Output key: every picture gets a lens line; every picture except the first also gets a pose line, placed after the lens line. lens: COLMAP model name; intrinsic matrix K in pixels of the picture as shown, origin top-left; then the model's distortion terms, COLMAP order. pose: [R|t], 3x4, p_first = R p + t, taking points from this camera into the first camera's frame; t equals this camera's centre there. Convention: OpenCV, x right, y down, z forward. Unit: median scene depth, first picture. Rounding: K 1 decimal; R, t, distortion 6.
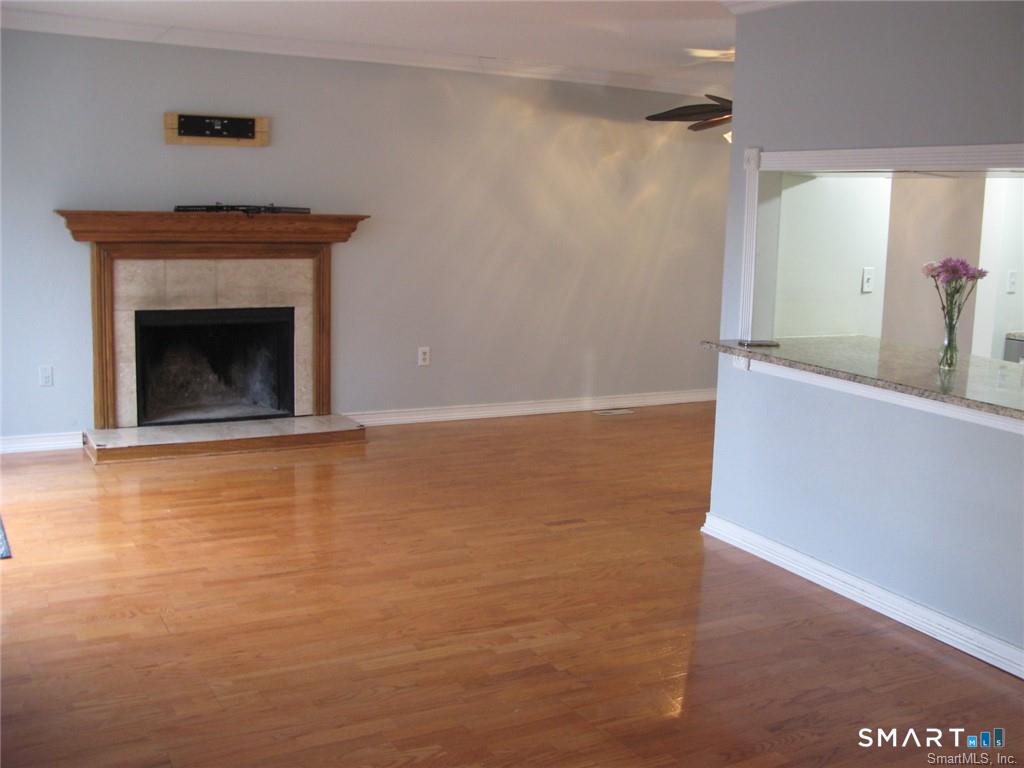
lens RADIAL K [[1066.9, 0, 513.2], [0, 1066.9, 357.7], [0, 0, 1]] dist [-0.198105, 0.232839]
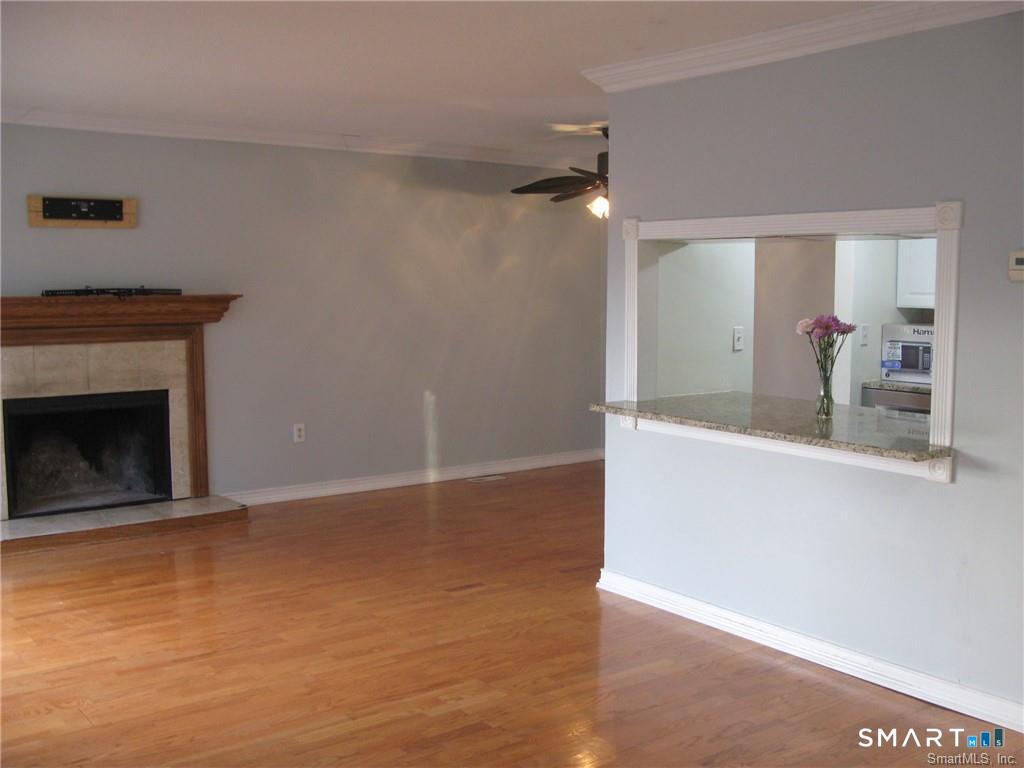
lens RADIAL K [[1068.8, 0, 512.0], [0, 1068.8, 384.0], [0, 0, 1]] dist [-0.192402, 0.240778]
pose [[0.987213, -0.043702, 0.153297, -0.055365], [0.050101, 0.998016, -0.038128, 0.000946], [-0.151327, 0.045321, 0.987444, -0.025002]]
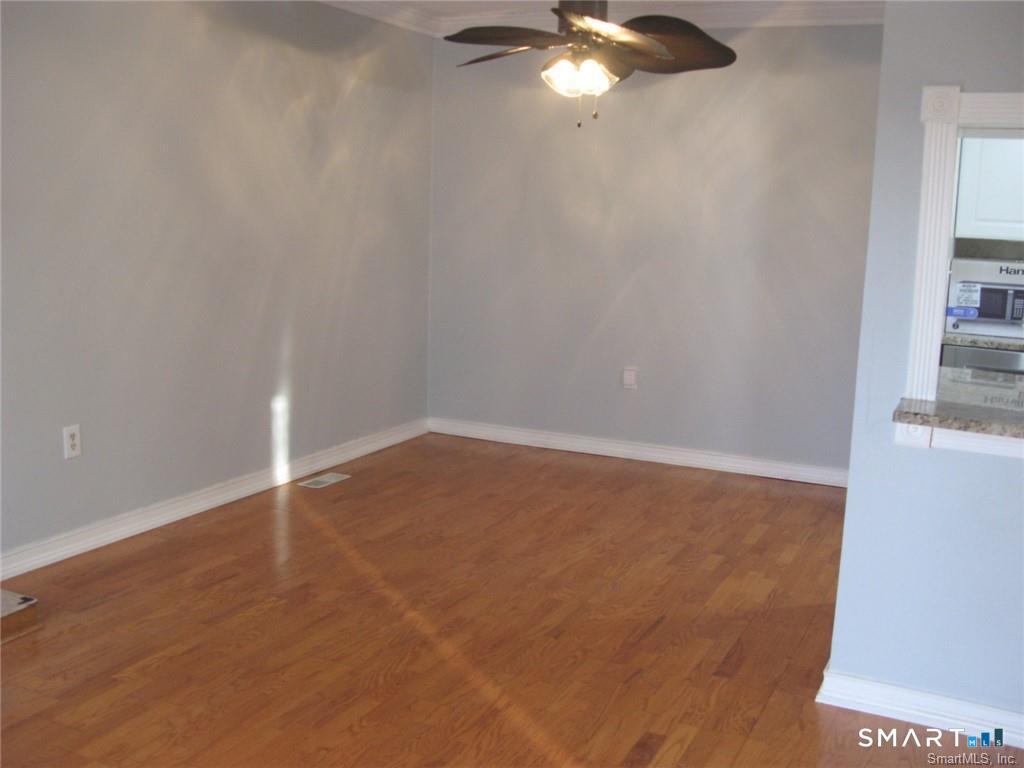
lens RADIAL K [[1068.8, 0, 512.0], [0, 1068.8, 384.0], [0, 0, 1]] dist [-0.192402, 0.240778]
pose [[0.818068, -0.102351, 0.565941, -0.303783], [0.073503, 0.994574, 0.073621, -0.083559], [-0.570405, -0.018628, 0.821152, 0.598928]]
